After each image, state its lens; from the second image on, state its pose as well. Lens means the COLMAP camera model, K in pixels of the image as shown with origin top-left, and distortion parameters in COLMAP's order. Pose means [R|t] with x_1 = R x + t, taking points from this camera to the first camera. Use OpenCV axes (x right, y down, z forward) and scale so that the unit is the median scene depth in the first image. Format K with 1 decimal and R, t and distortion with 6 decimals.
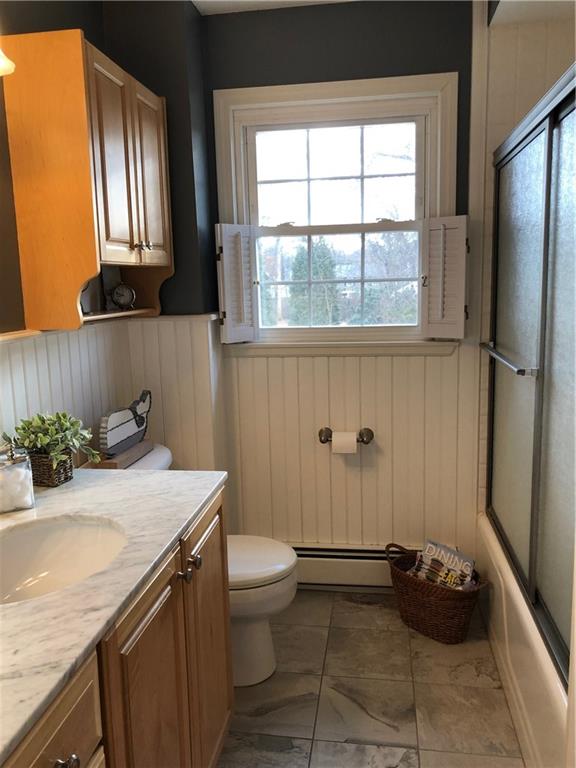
lens RADIAL K [[630.8, 0, 288.0], [0, 630.8, 384.0], [0, 0, 1]] dist [0.028831, -0.019148]
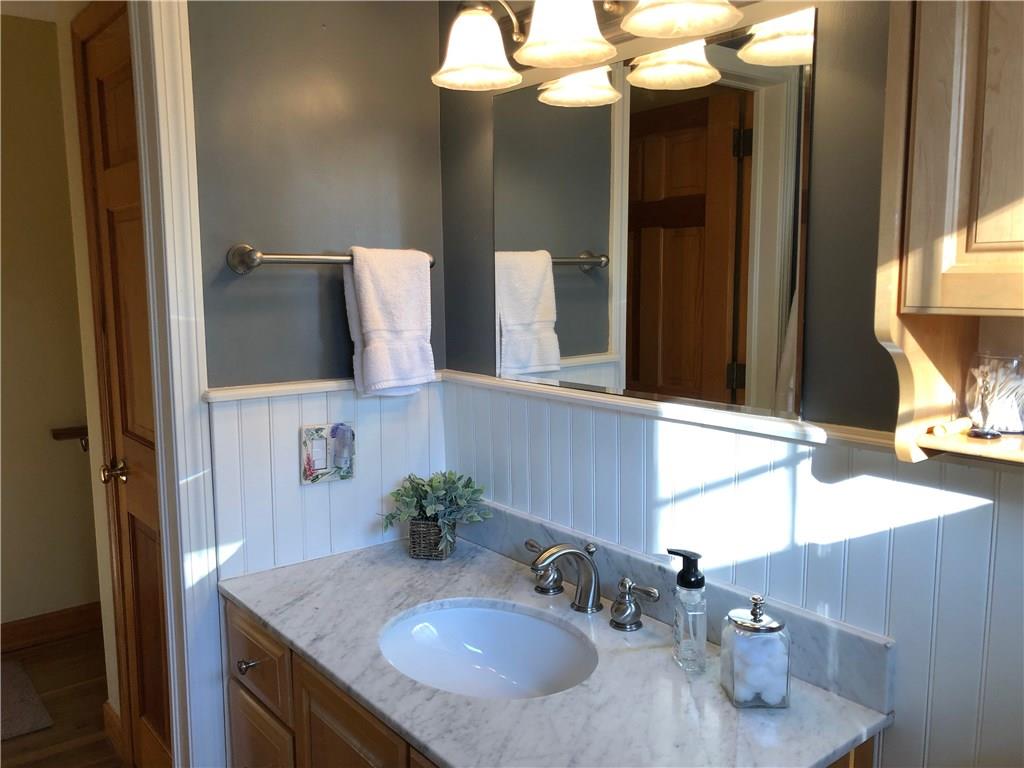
lens RADIAL K [[841.0, 0, 507.8], [0, 841.0, 382.2], [0, 0, 1]] dist [0.028831, -0.019148]
pose [[-0.681070, 0.122171, -0.721954, 0.360765], [-0.091388, 0.964089, 0.249359, -0.357401], [0.726493, 0.235809, -0.645447, 1.684736]]
